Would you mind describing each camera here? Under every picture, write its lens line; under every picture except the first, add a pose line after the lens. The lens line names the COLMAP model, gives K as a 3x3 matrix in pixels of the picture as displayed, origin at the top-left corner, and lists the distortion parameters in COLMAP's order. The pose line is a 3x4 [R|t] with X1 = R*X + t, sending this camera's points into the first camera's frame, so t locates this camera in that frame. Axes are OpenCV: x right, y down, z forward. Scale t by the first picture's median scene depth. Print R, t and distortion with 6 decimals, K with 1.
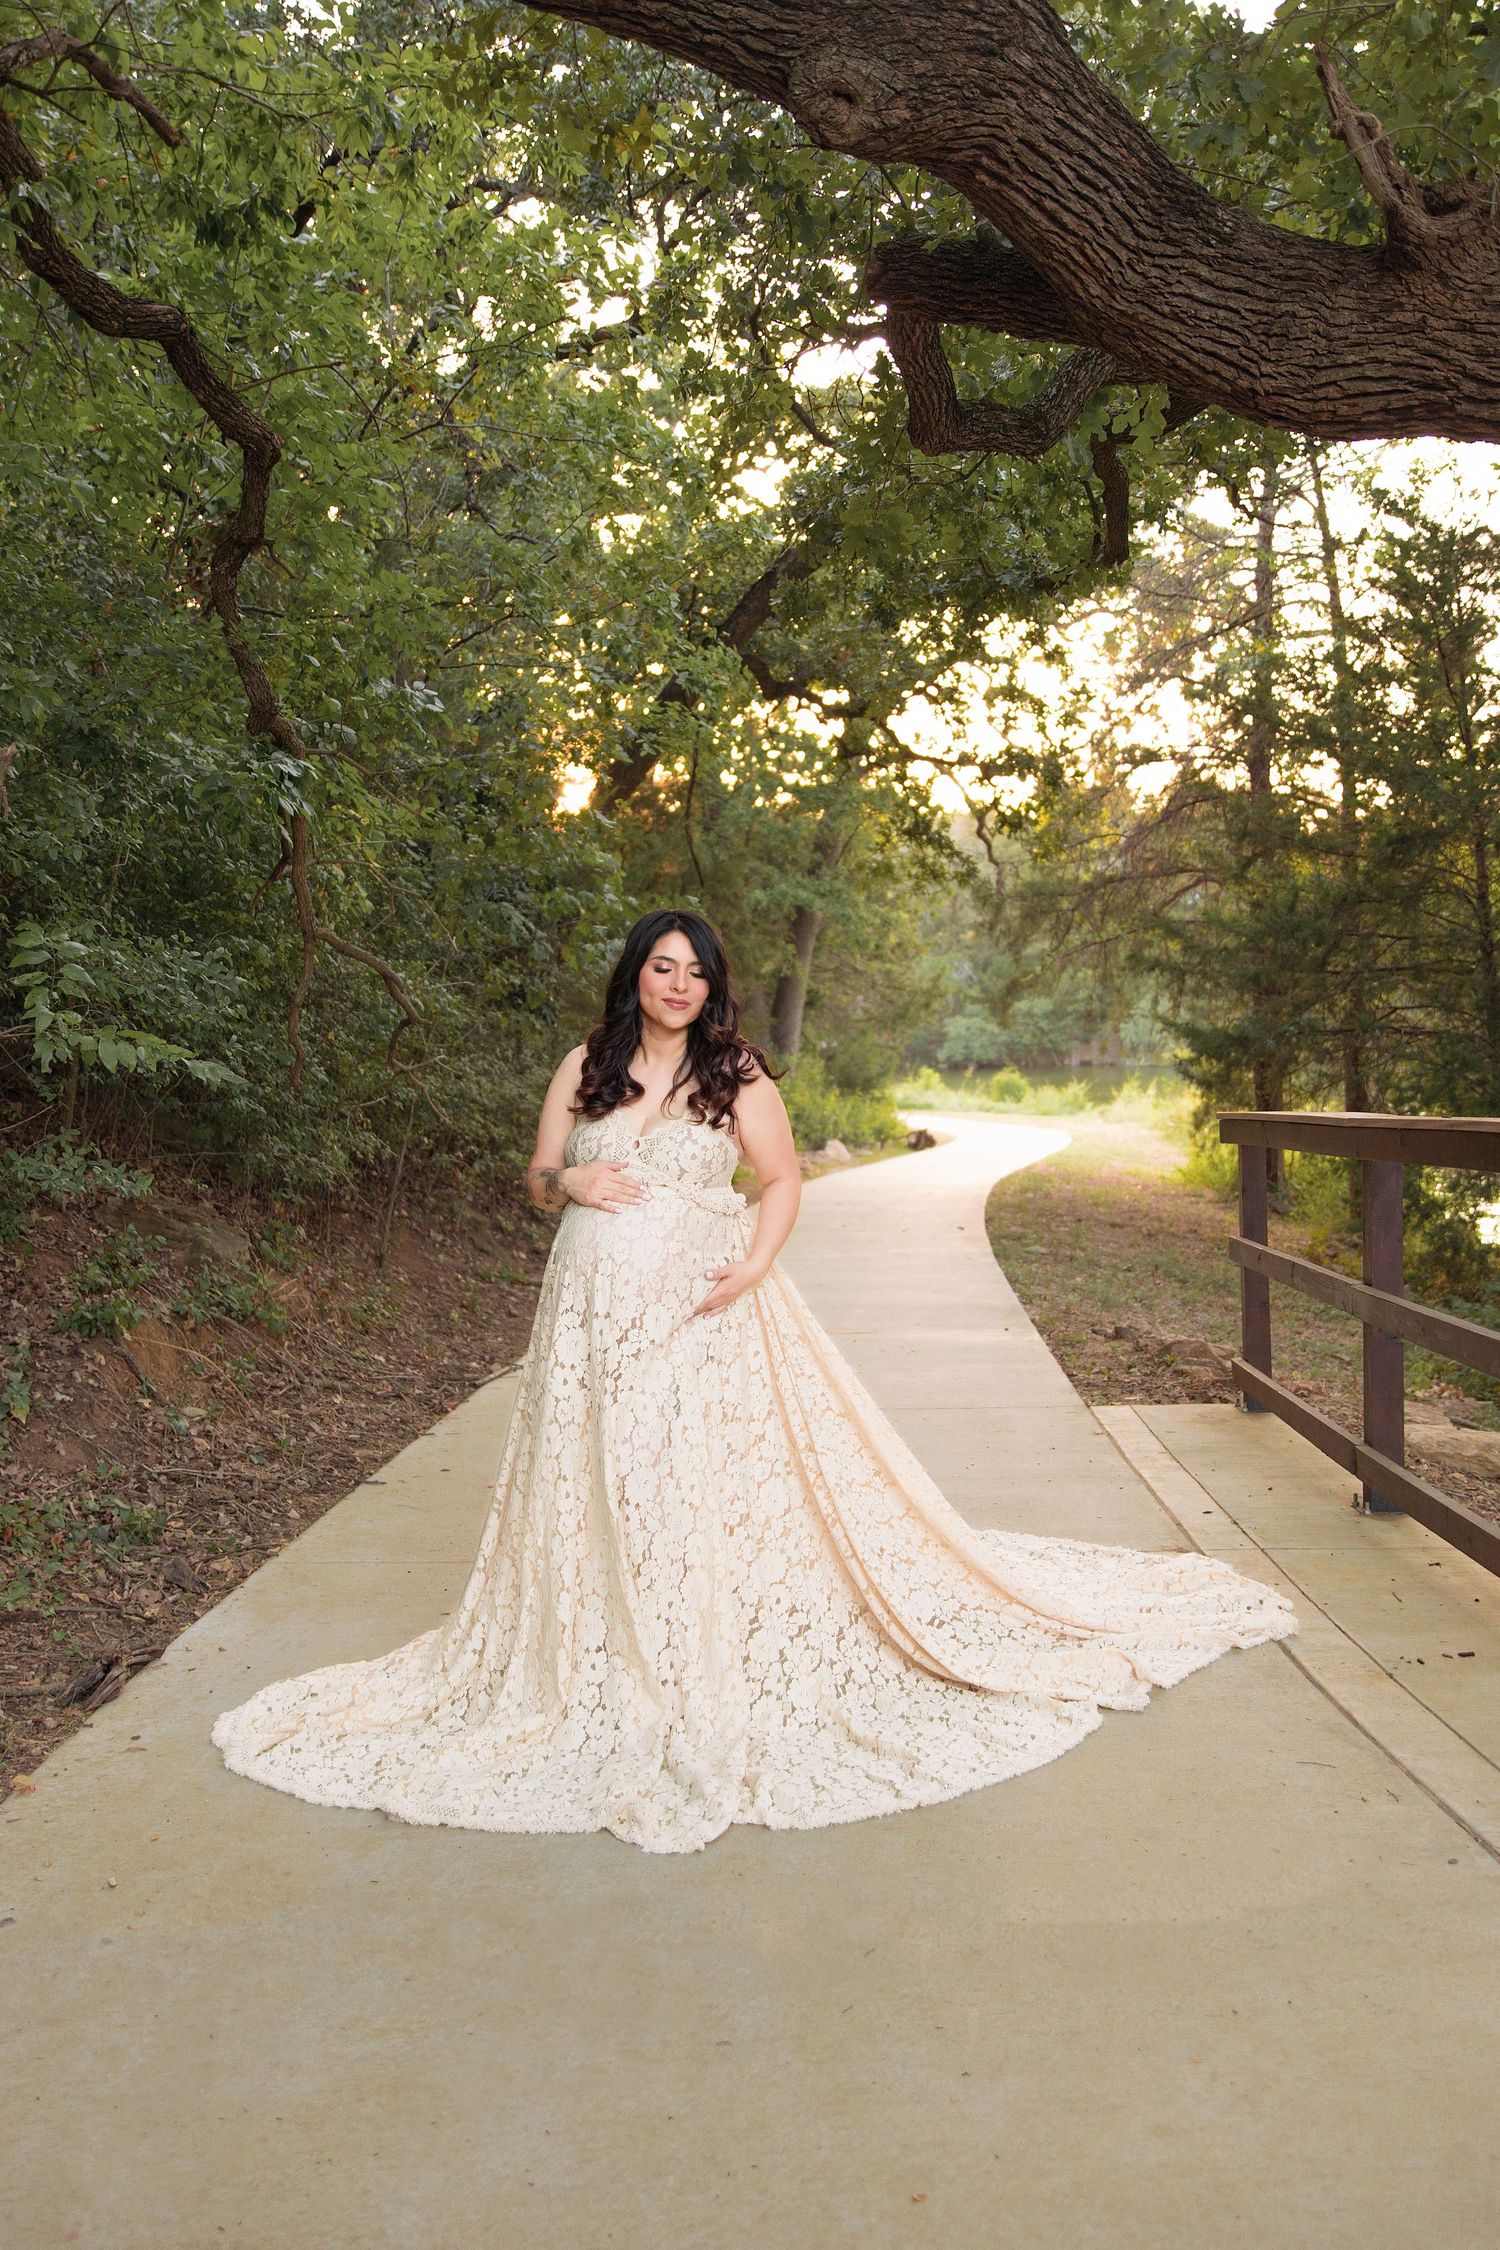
lens RADIAL K [[1950.4, 0, 750.0], [0, 1950.4, 1125.0], [0, 0, 1]] dist [-0.040367, -0.002277]
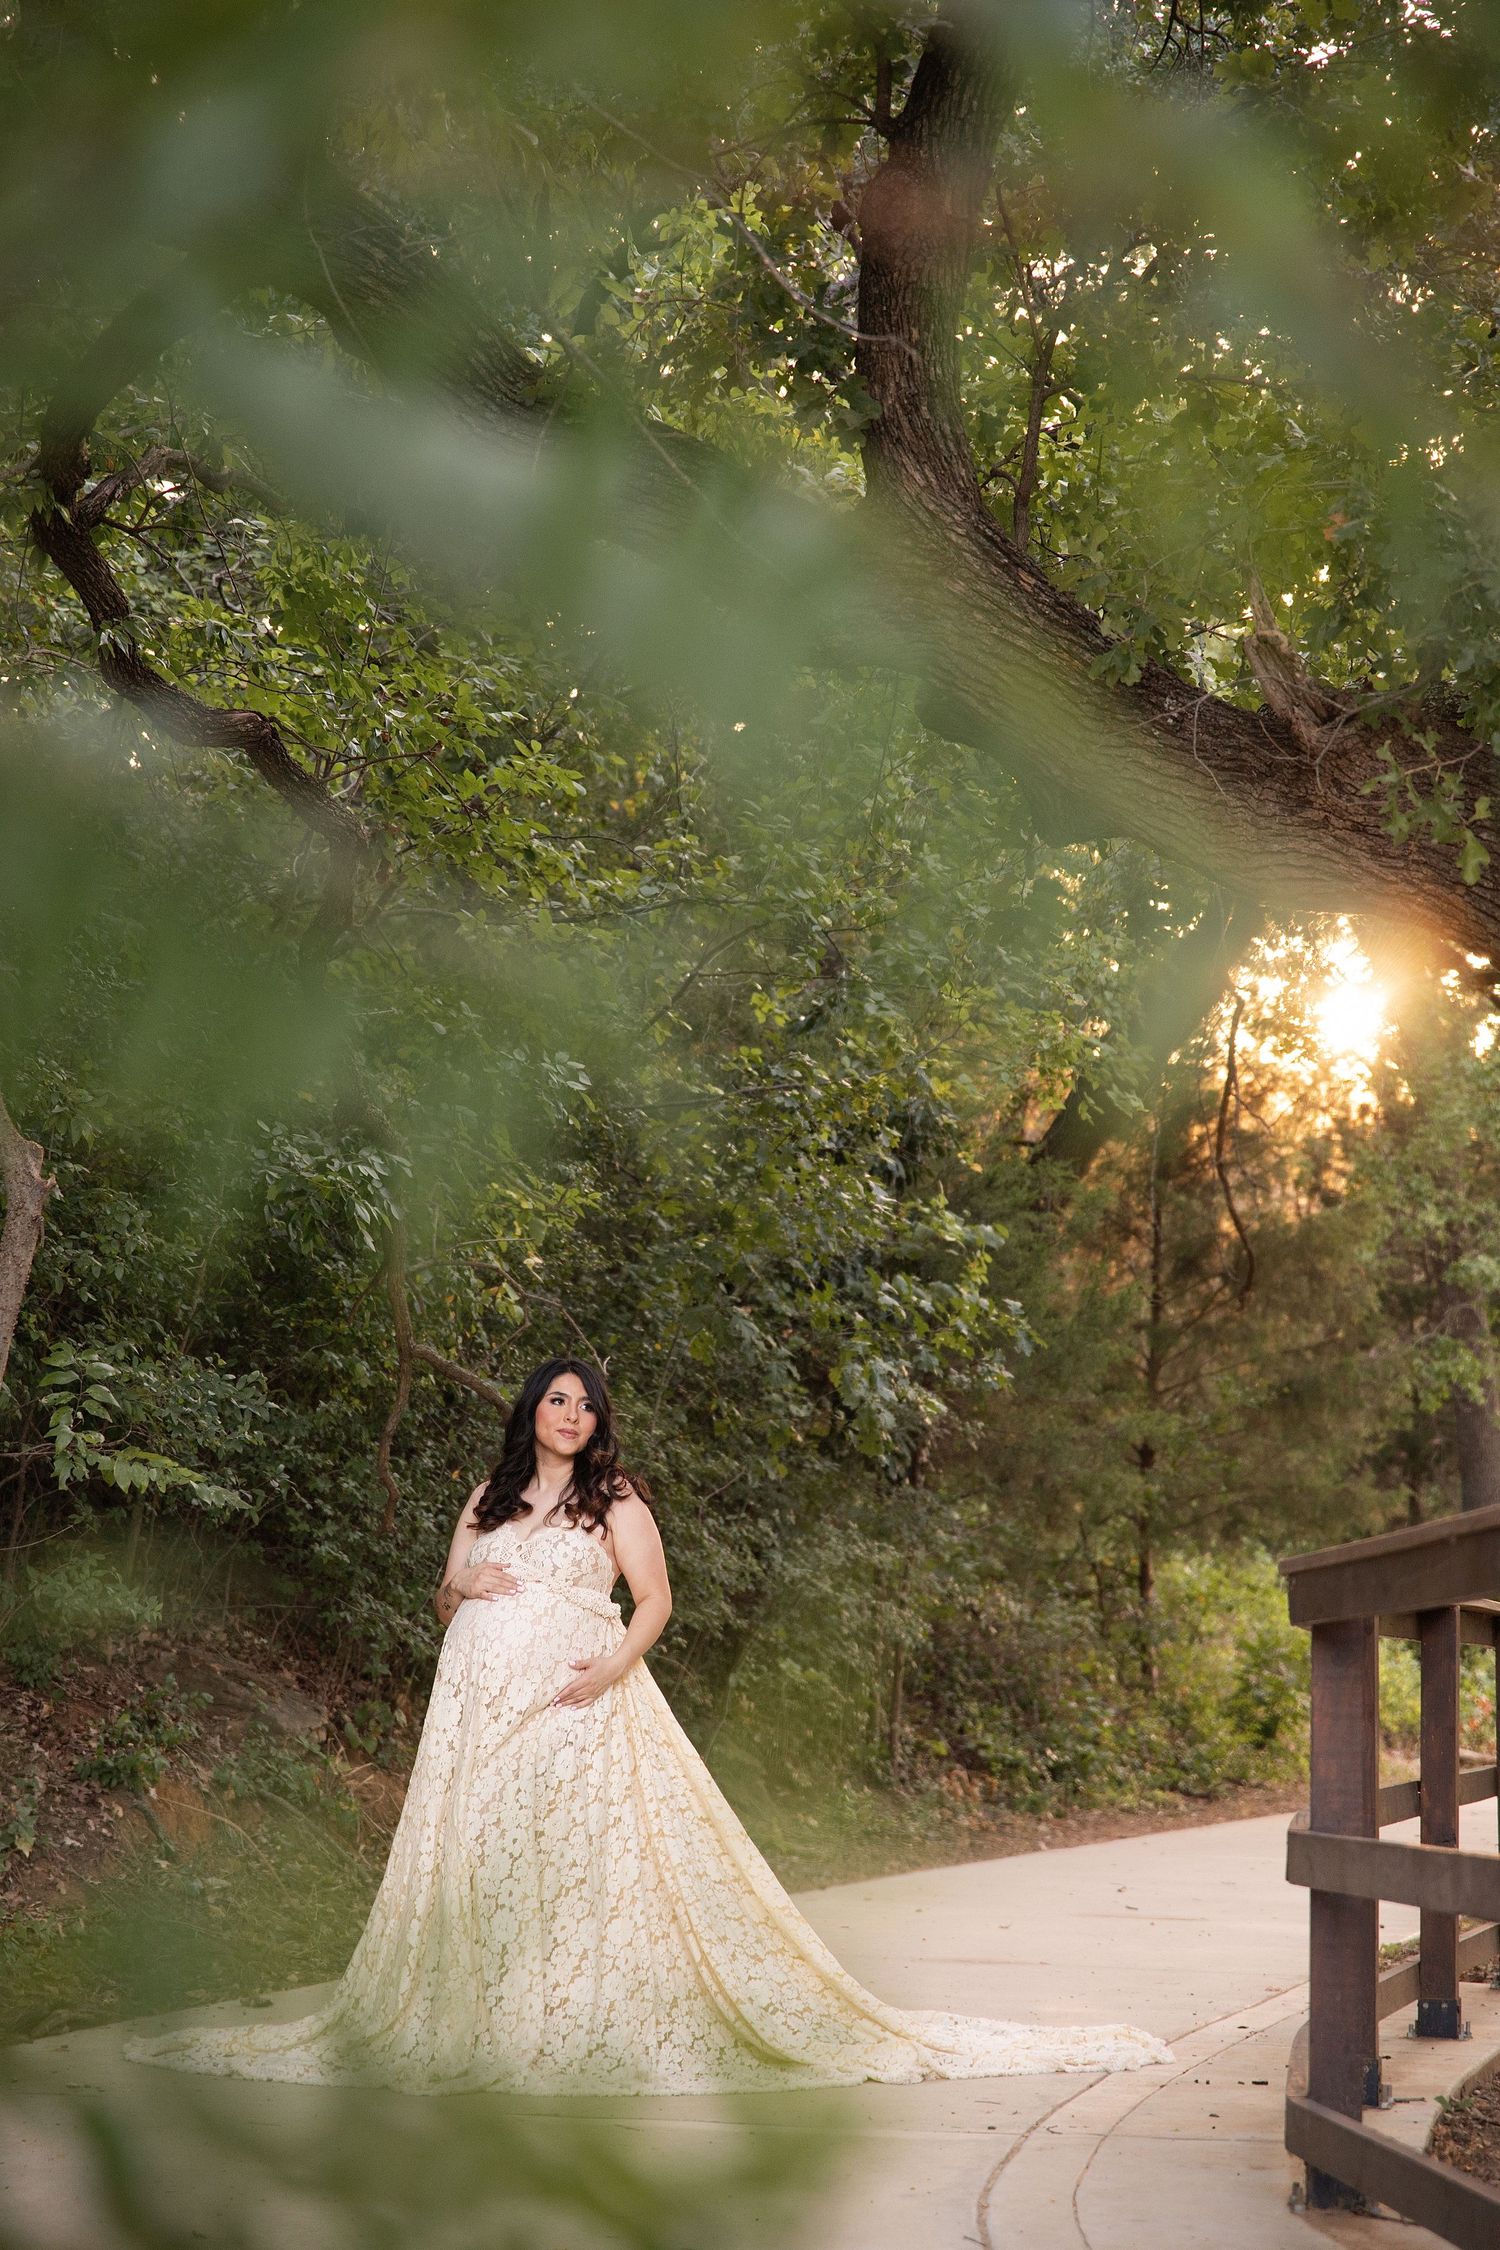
lens RADIAL K [[4039.8, 0, 750.0], [0, 4039.8, 1125.0], [0, 0, 1]] dist [0.012250, -0.200274]
pose [[0.971815, 0.008436, -0.235595, 0.304280], [-0.042838, 0.989041, -0.141292, 0.042236], [0.231822, 0.147402, 0.961526, -0.617452]]
